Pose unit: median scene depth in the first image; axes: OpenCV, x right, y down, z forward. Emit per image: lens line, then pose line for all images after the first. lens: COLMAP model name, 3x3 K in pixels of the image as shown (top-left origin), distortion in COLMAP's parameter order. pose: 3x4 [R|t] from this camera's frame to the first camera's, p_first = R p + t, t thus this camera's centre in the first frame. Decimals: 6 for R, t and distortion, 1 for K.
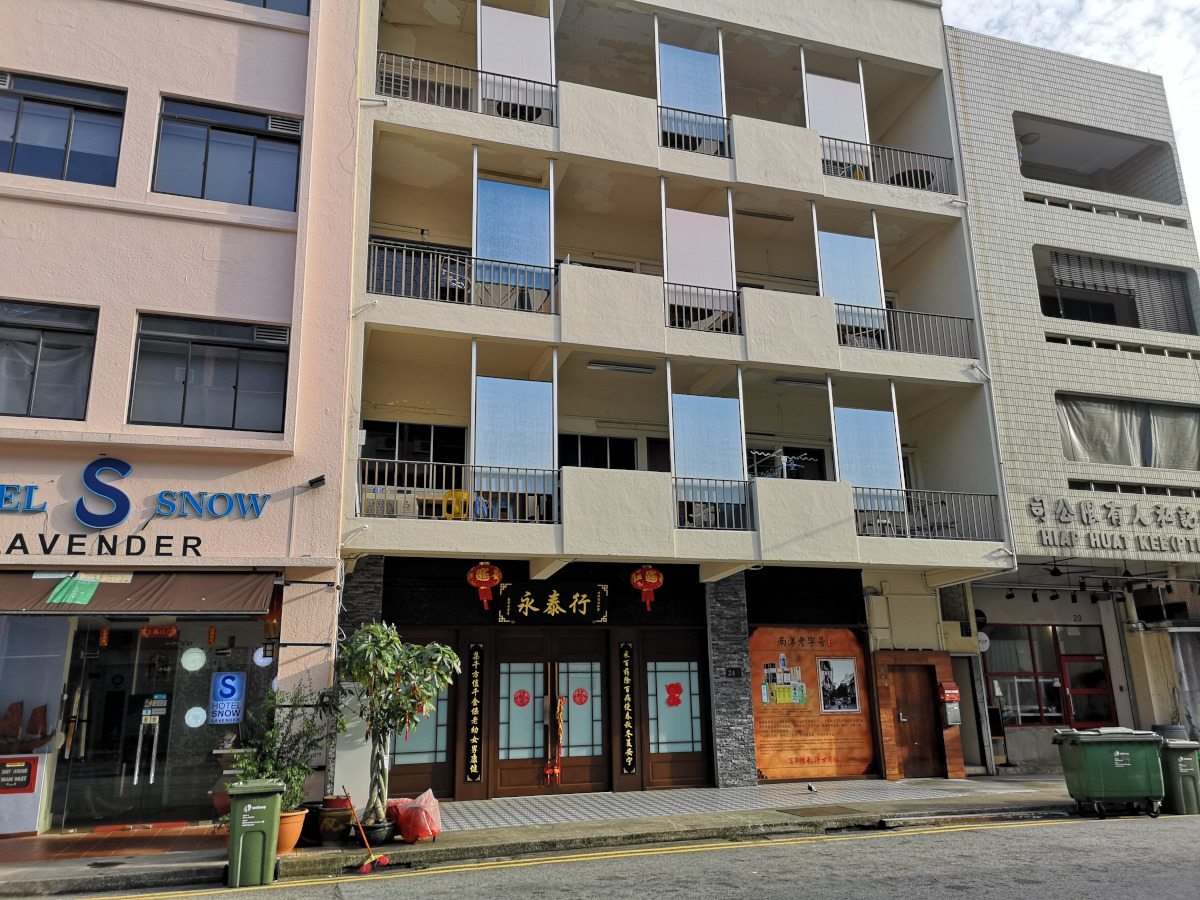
lens RADIAL K [[942.2, 0, 600.3], [0, 942.2, 441.3], [0, 0, 1]] dist [0.017088, 0.002368]
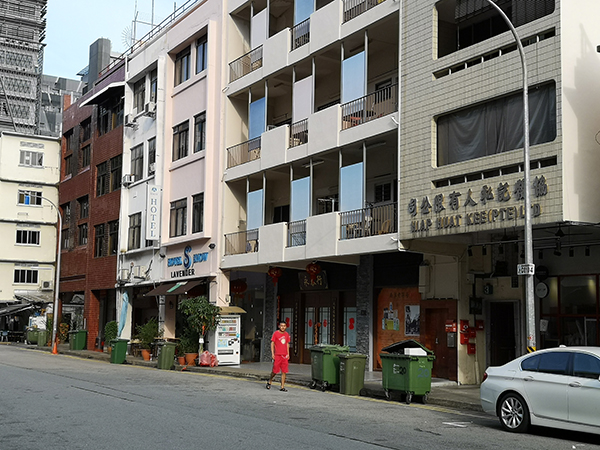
lens RADIAL K [[833.3, 0, 300.5], [0, 833.3, 226.2], [0, 0, 1]] dist [-0.003771, 0.000000]
pose [[0.225260, -0.090380, -0.970098, 1.675220], [0.235164, 0.971293, -0.035885, 0.105178], [0.945492, -0.220049, 0.240048, 0.507048]]
